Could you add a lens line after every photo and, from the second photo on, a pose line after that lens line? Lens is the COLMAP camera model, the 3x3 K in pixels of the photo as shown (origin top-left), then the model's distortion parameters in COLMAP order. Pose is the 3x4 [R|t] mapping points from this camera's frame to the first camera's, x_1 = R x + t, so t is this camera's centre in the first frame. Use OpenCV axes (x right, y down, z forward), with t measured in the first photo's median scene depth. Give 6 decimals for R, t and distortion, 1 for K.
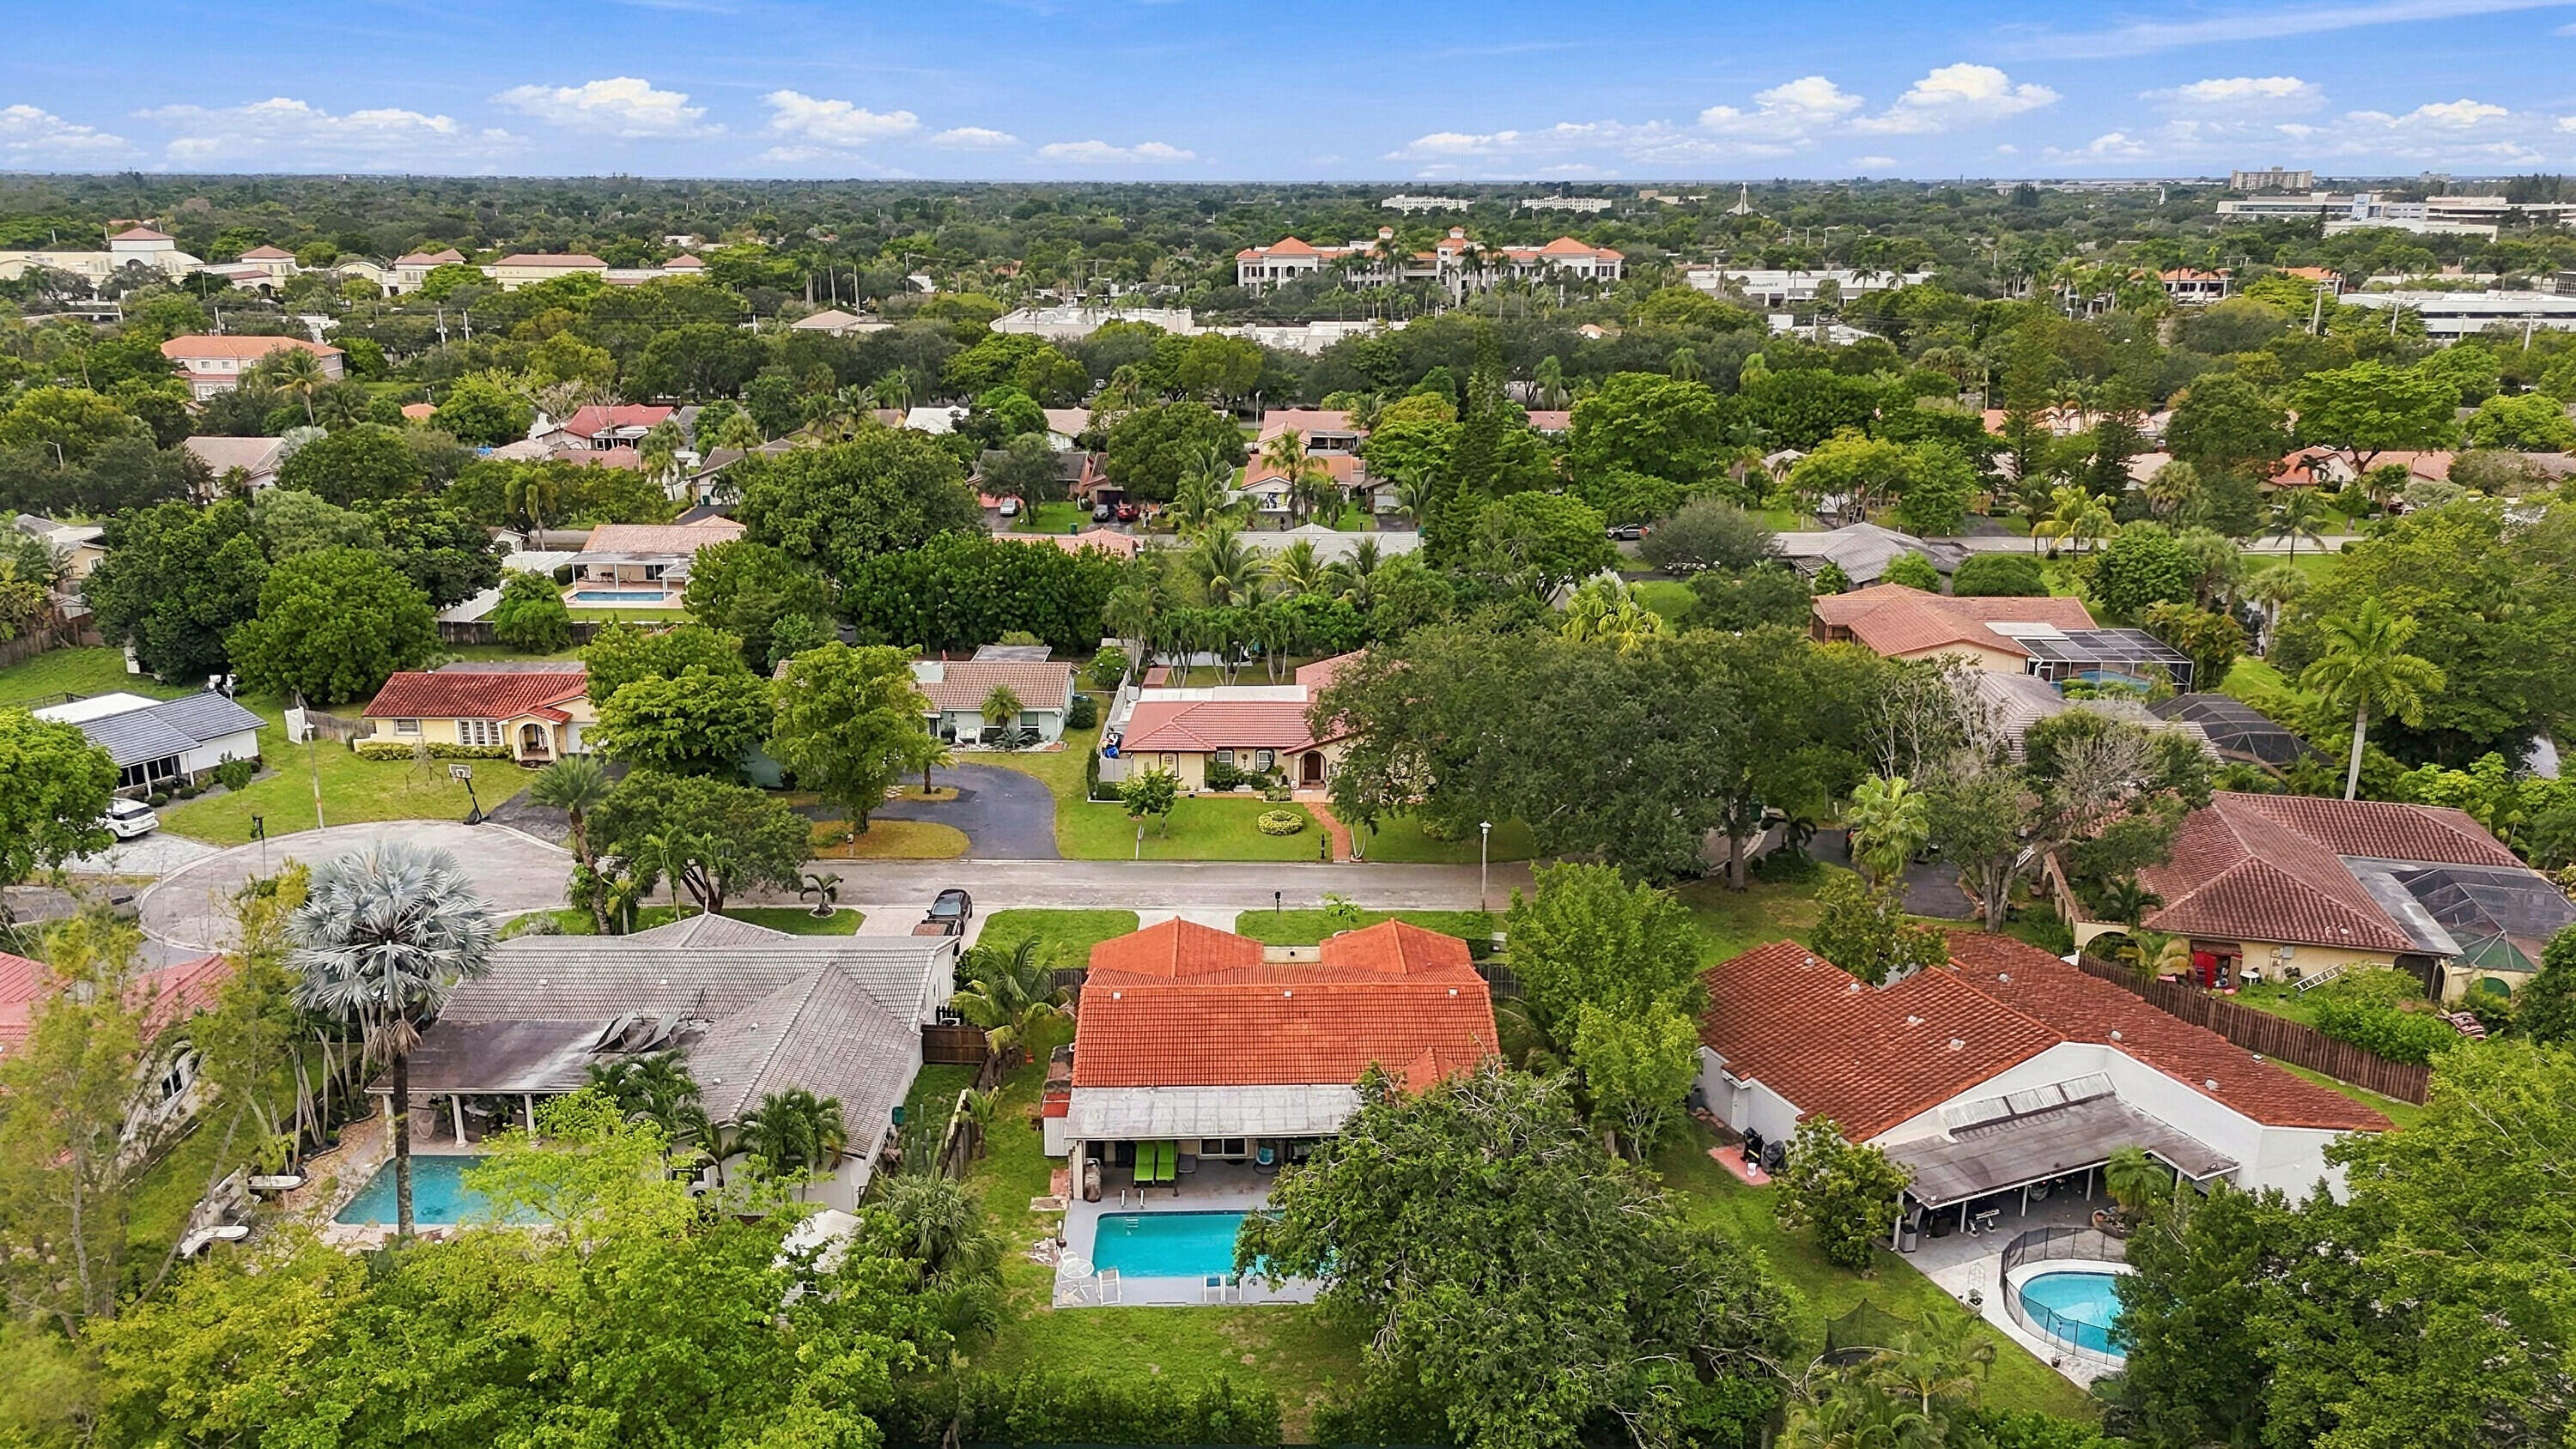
lens RADIAL K [[1857.3, 0, 1293.0], [0, 1857.3, 706.6], [0, 0, 1]] dist [0.093423, -0.111000]
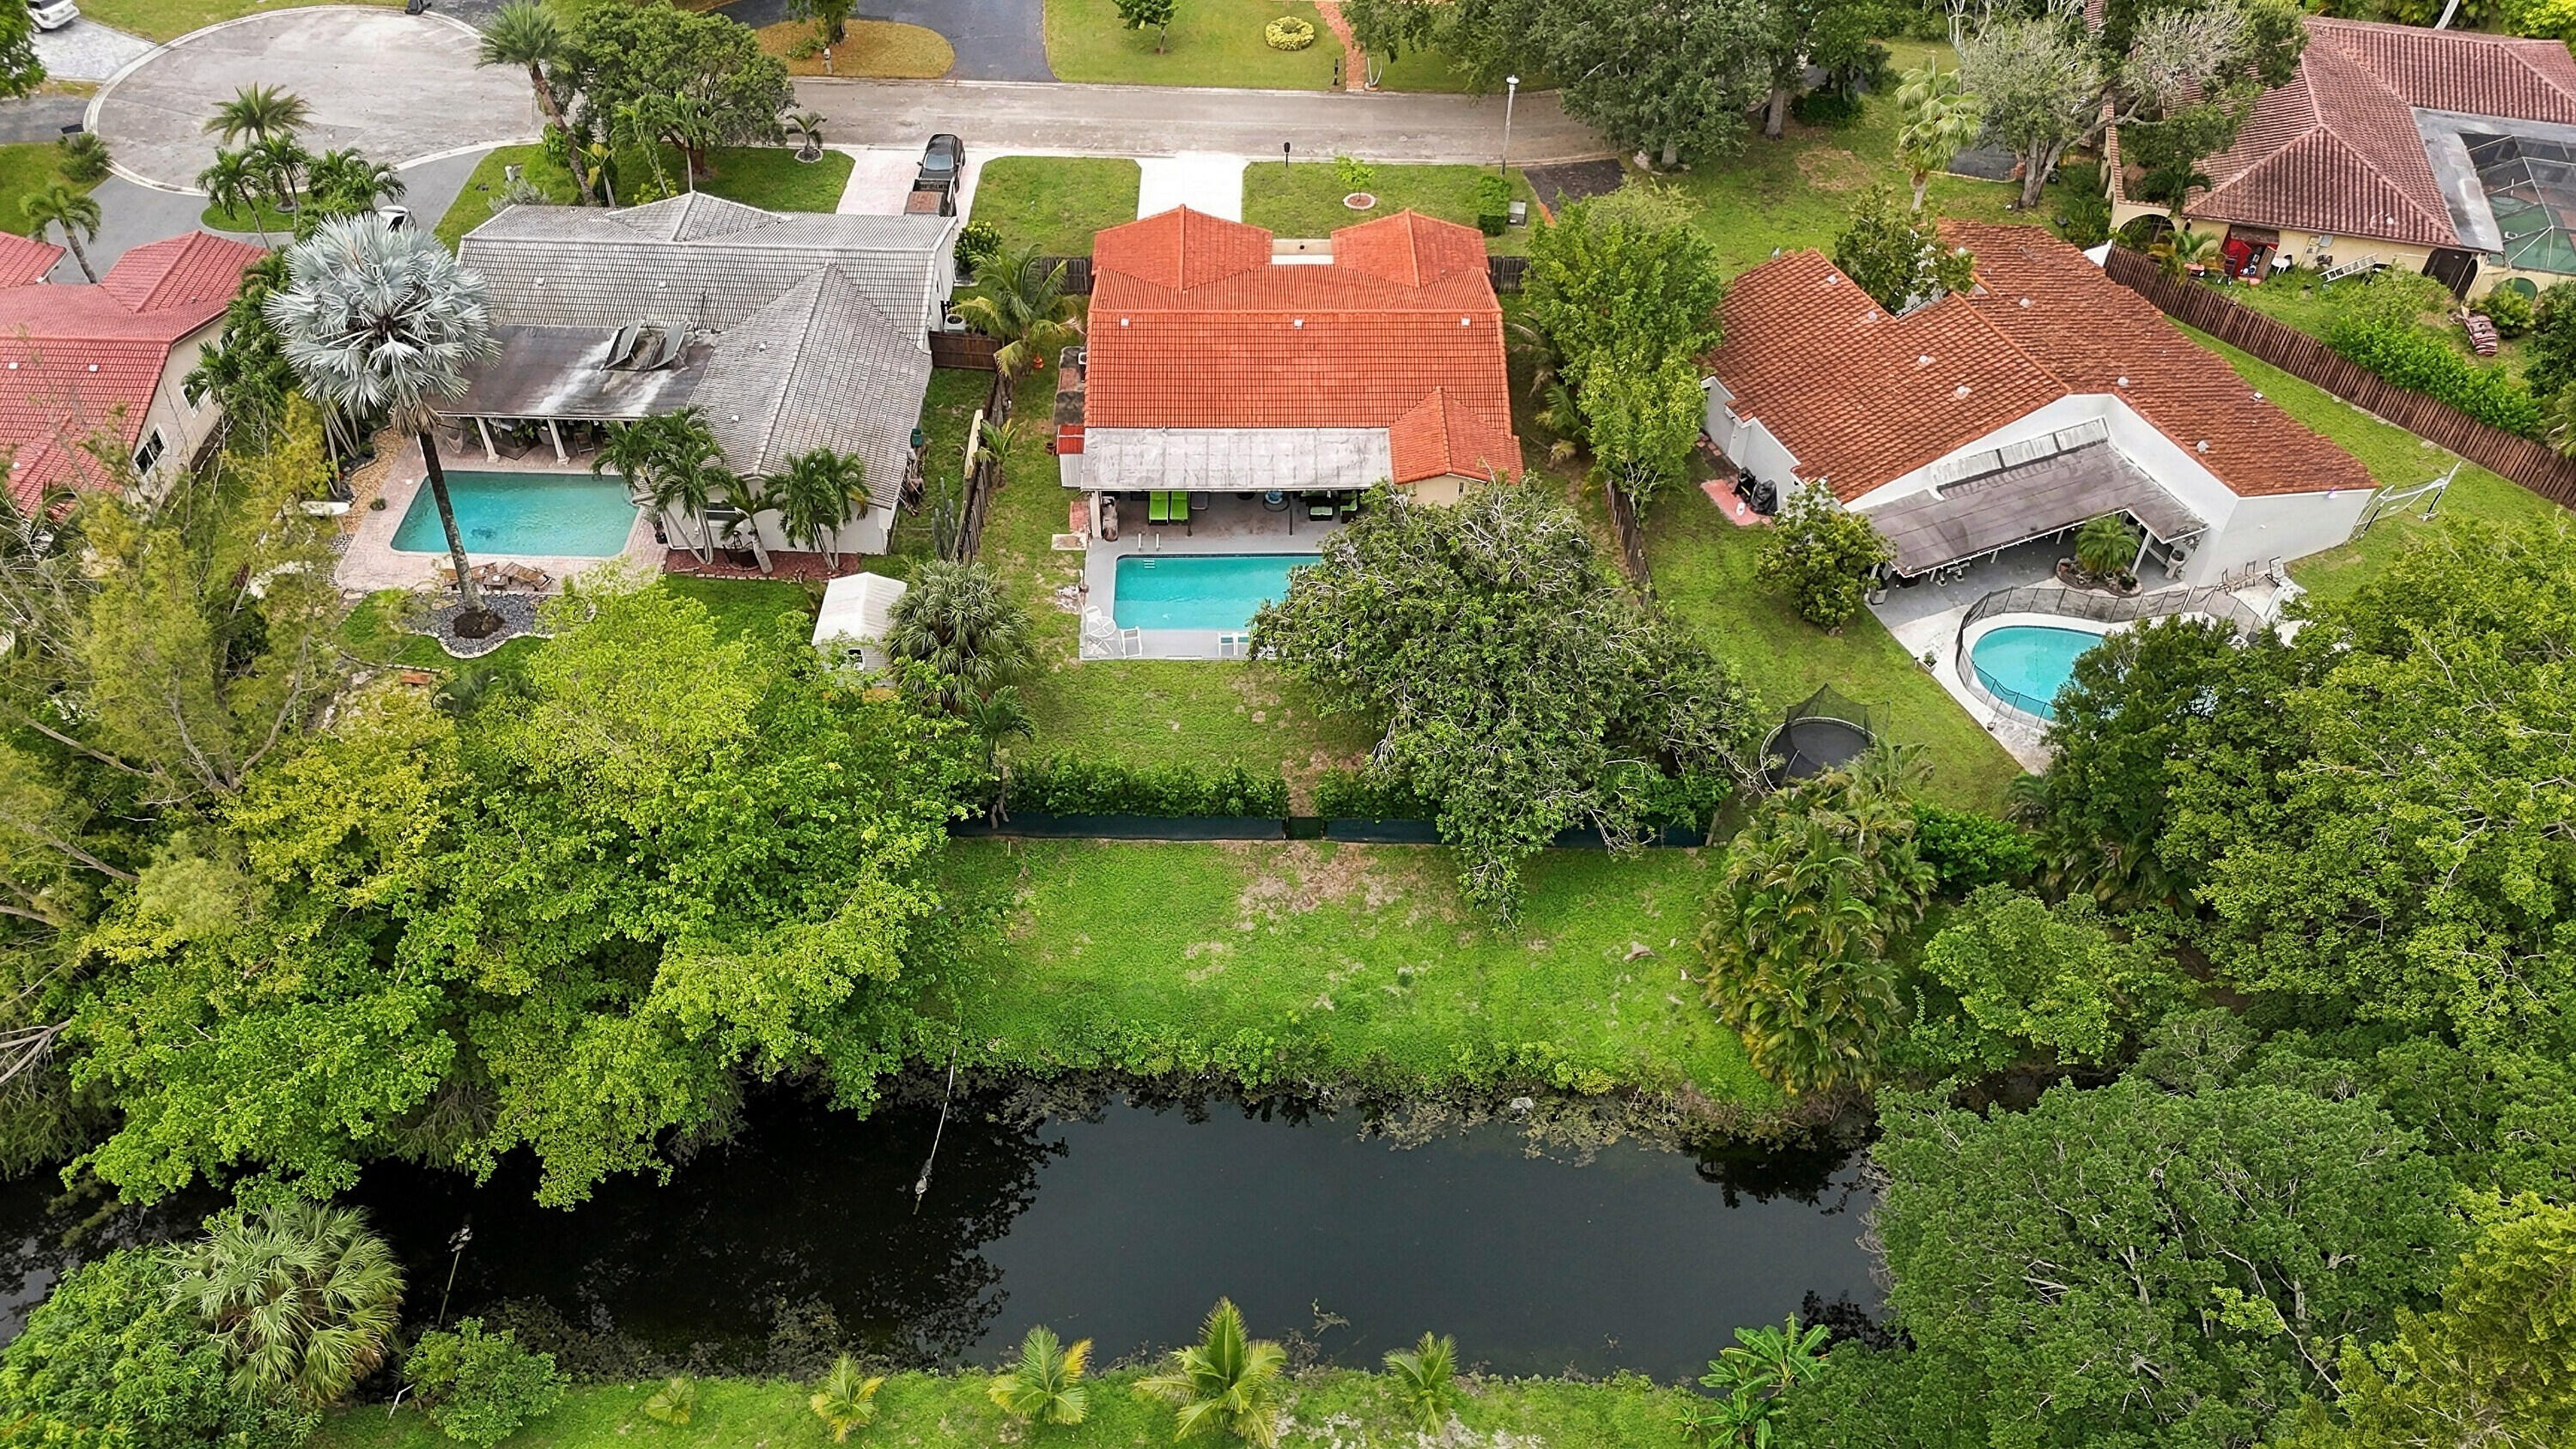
lens RADIAL K [[1857.3, 0, 1293.0], [0, 1857.3, 706.6], [0, 0, 1]] dist [0.093423, -0.111000]
pose [[0.999904, 0.013264, 0.004059, -0.006216], [-0.013527, 0.867669, 0.496958, -0.150212], [0.003070, -0.496965, 0.867765, 0.037207]]
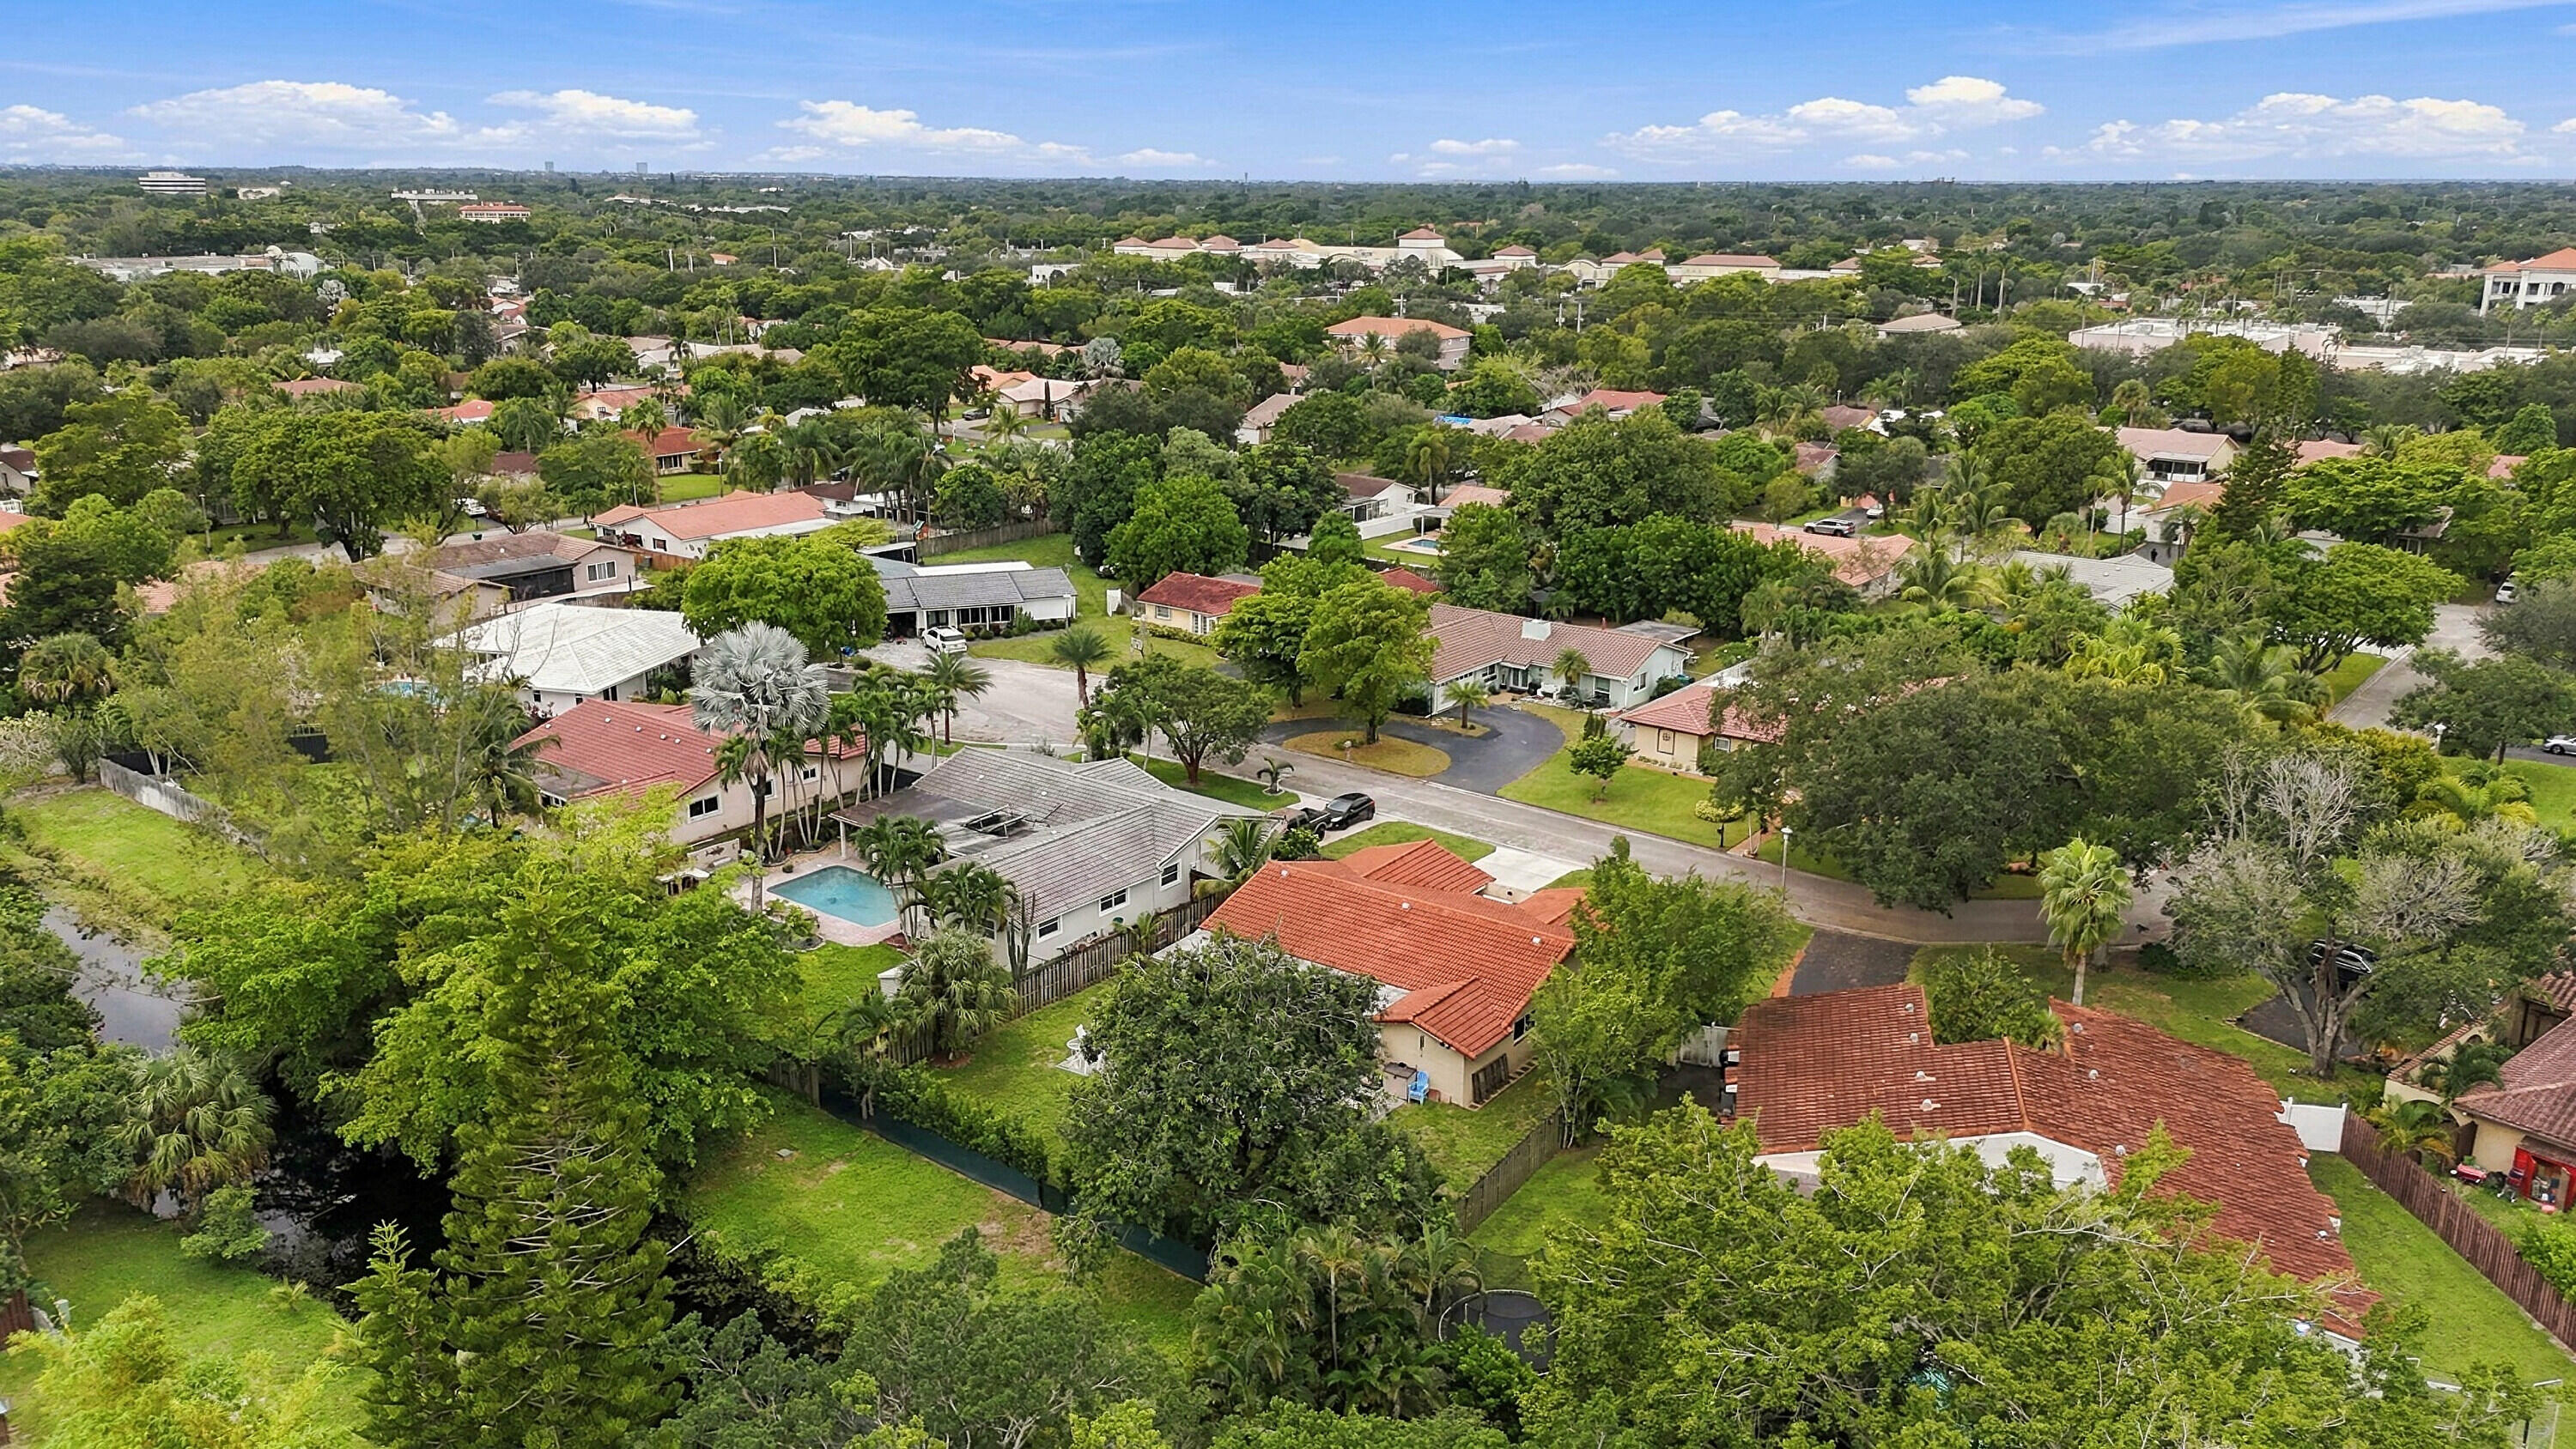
lens RADIAL K [[1857.3, 0, 1293.0], [0, 1857.3, 706.6], [0, 0, 1]] dist [0.093423, -0.111000]
pose [[0.797111, 0.164417, -0.581018, 0.528362], [-0.165957, 0.984813, 0.051003, -0.009092], [0.580580, 0.055768, 0.812291, 0.040539]]
